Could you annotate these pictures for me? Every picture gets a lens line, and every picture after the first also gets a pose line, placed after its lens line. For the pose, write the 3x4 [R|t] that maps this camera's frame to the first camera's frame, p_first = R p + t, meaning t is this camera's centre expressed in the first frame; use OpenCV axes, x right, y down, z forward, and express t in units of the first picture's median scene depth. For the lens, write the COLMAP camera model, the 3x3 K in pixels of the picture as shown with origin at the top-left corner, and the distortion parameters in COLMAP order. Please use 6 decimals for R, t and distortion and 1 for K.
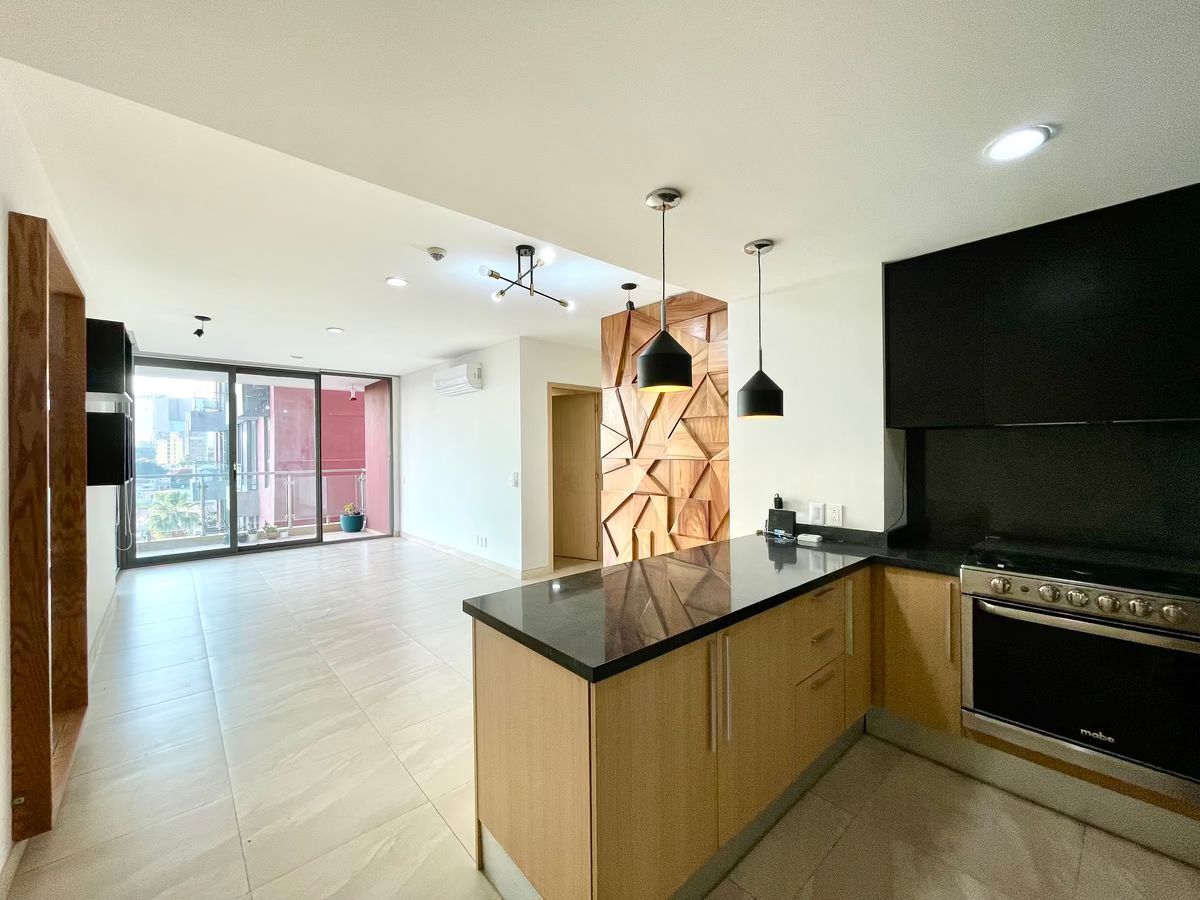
lens RADIAL K [[481.1, 0, 597.7], [0, 481.1, 449.5], [0, 0, 1]] dist [0.001307, -0.000143]
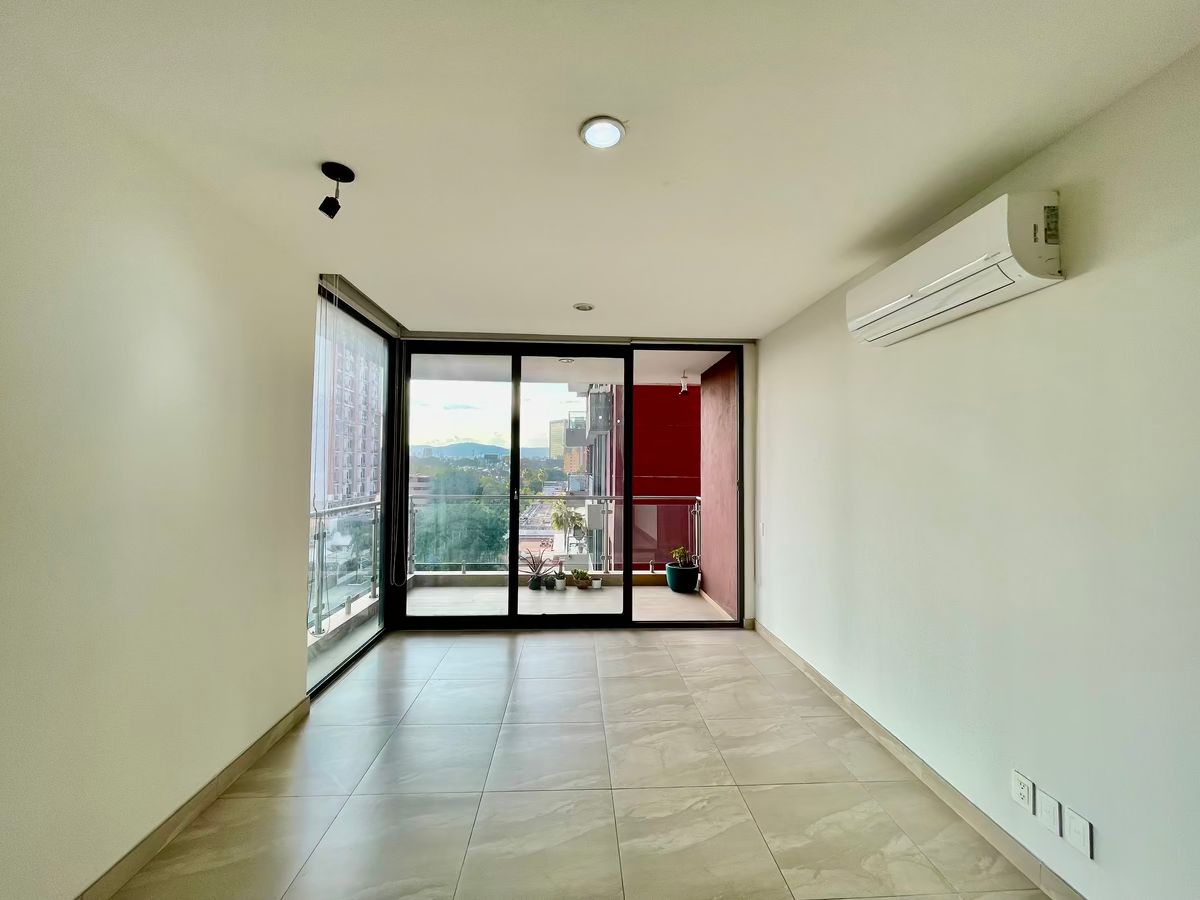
lens RADIAL K [[482.1, 0, 596.3], [0, 482.1, 450.8], [0, 0, 1]] dist [-0.003184, -0.000501]
pose [[0.779526, -0.003345, -0.626361, -0.553390], [-0.012899, 0.999688, -0.021393, -0.028693], [0.626237, 0.024756, 0.779240, 1.213024]]
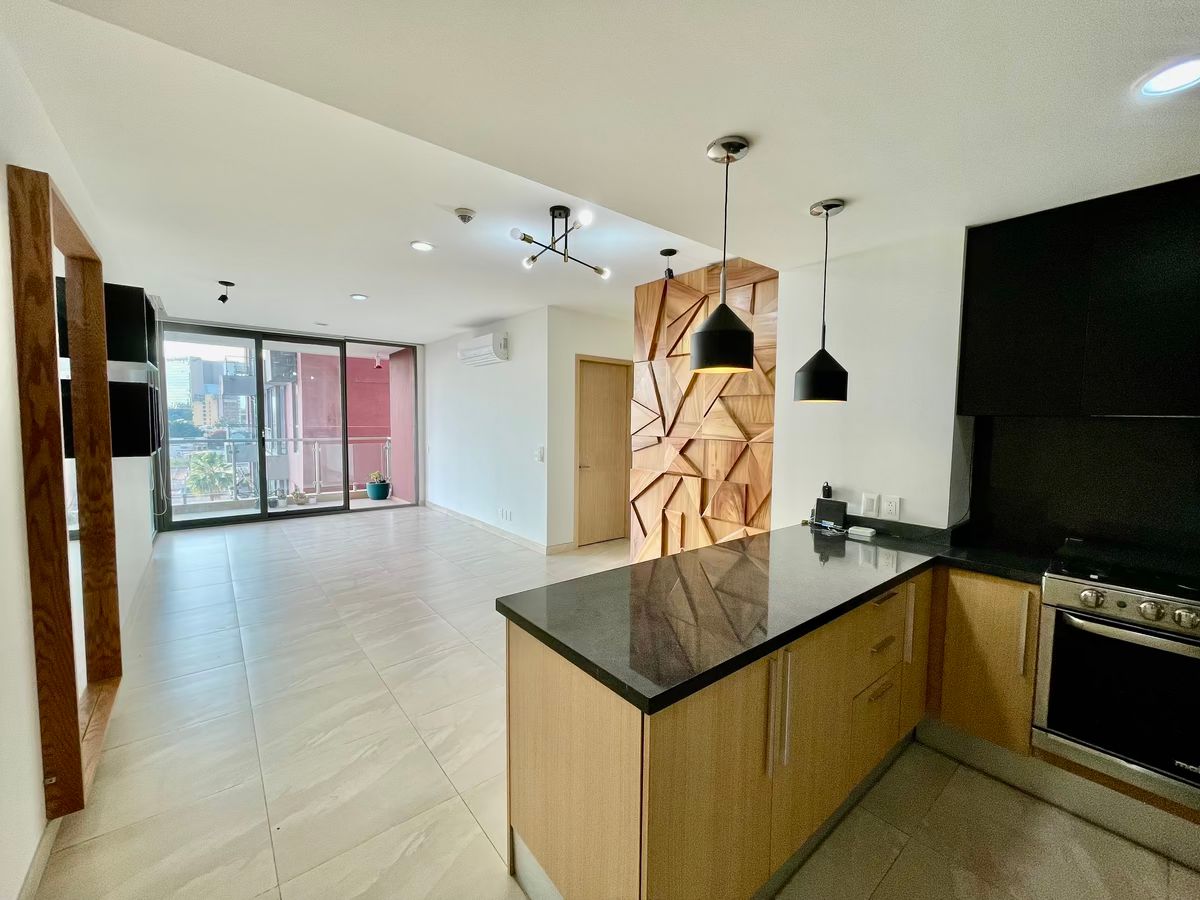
lens RADIAL K [[480.1, 0, 598.0], [0, 480.1, 449.1], [0, 0, 1]] dist [-0.000790, 0.000029]
pose [[0.998918, 0.022572, -0.040669, -0.029483], [-0.020021, 0.997871, 0.062062, -0.019237], [0.041984, -0.061181, 0.997243, 0.059414]]
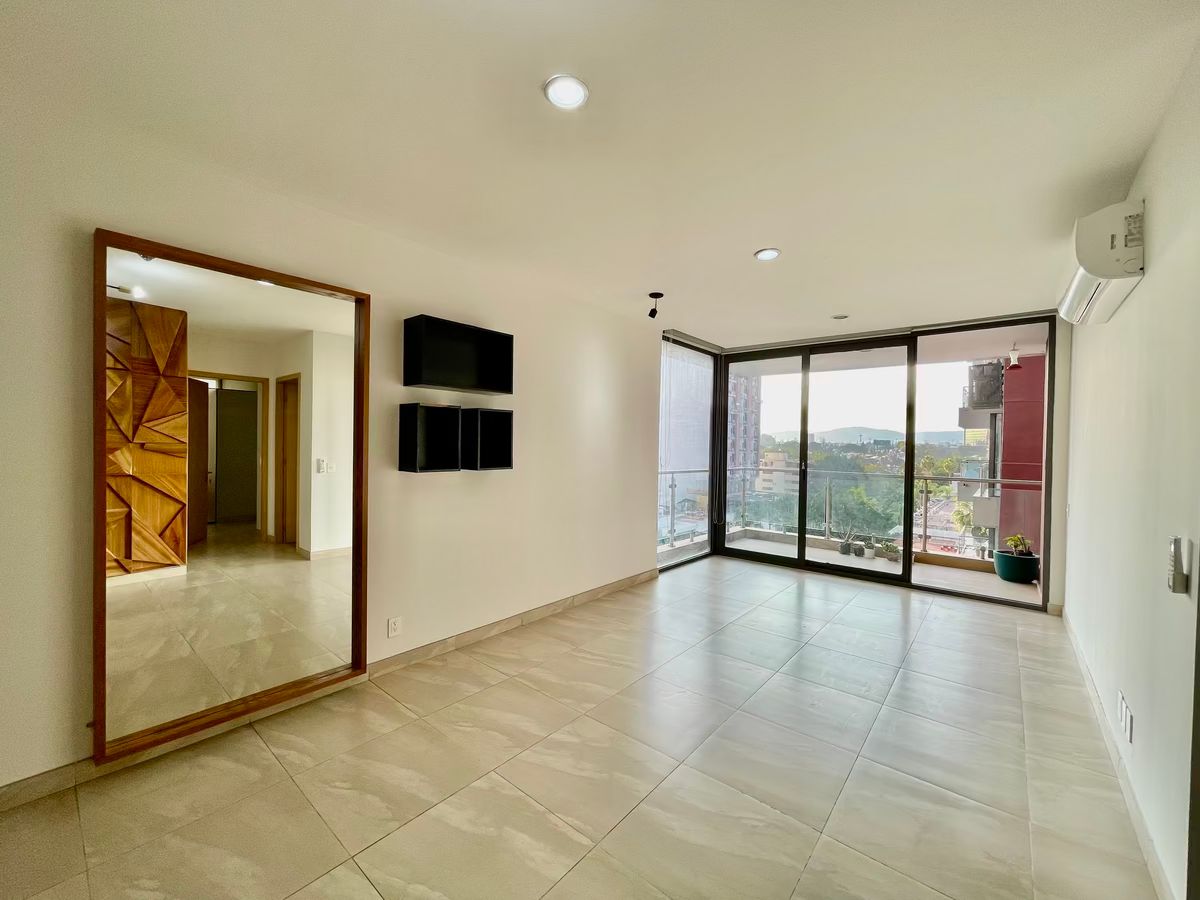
lens RADIAL K [[482.1, 0, 596.3], [0, 482.1, 450.8], [0, 0, 1]] dist [-0.003184, -0.000501]
pose [[0.141442, 0.023897, -0.989658, 0.082502], [-0.019093, 0.999588, 0.021408, -0.003014], [0.989762, 0.015868, 0.141840, 1.141576]]
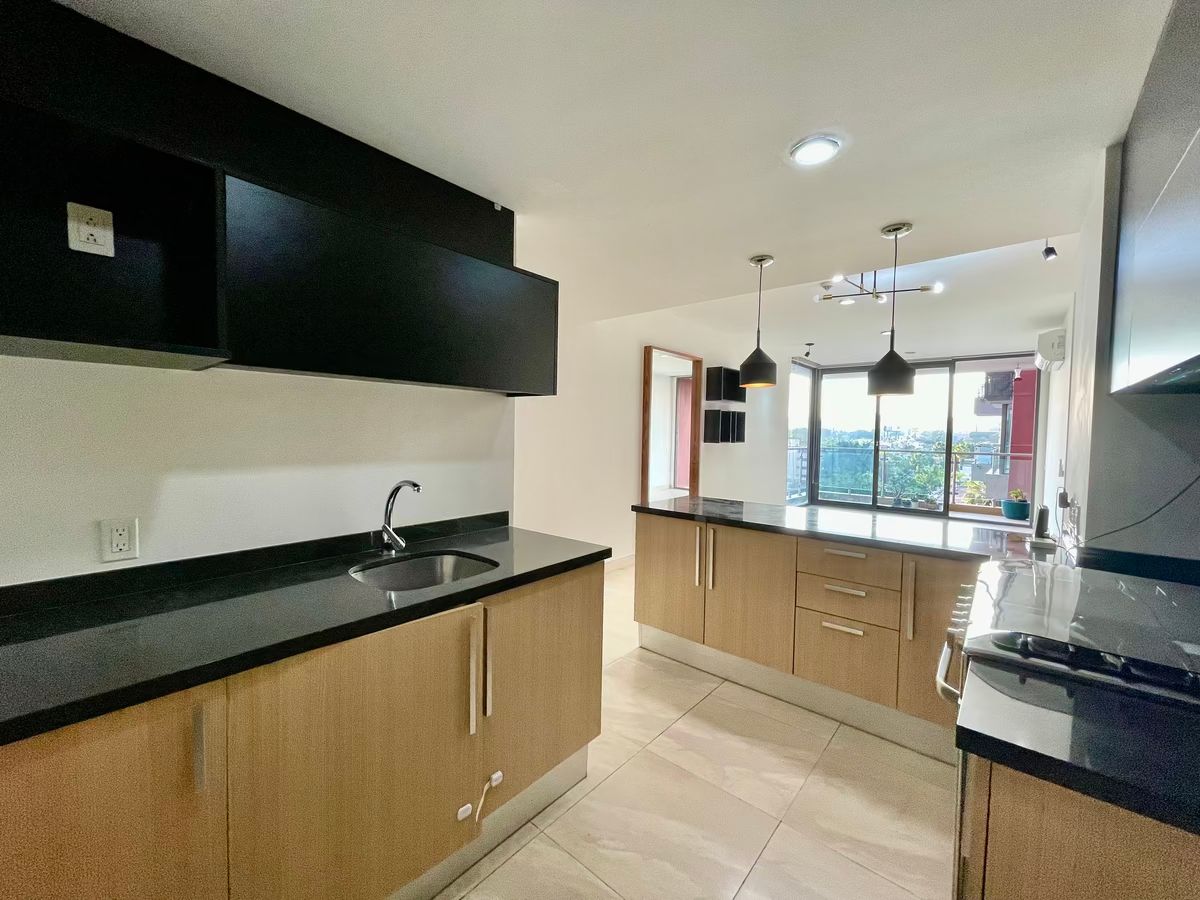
lens RADIAL K [[482.1, 0, 596.3], [0, 482.1, 450.8], [0, 0, 1]] dist [-0.003184, -0.000501]
pose [[0.126706, 0.052115, -0.990570, 0.978480], [-0.018320, 0.998572, 0.050192, 0.009106], [0.991771, 0.011788, 0.127479, 0.177050]]
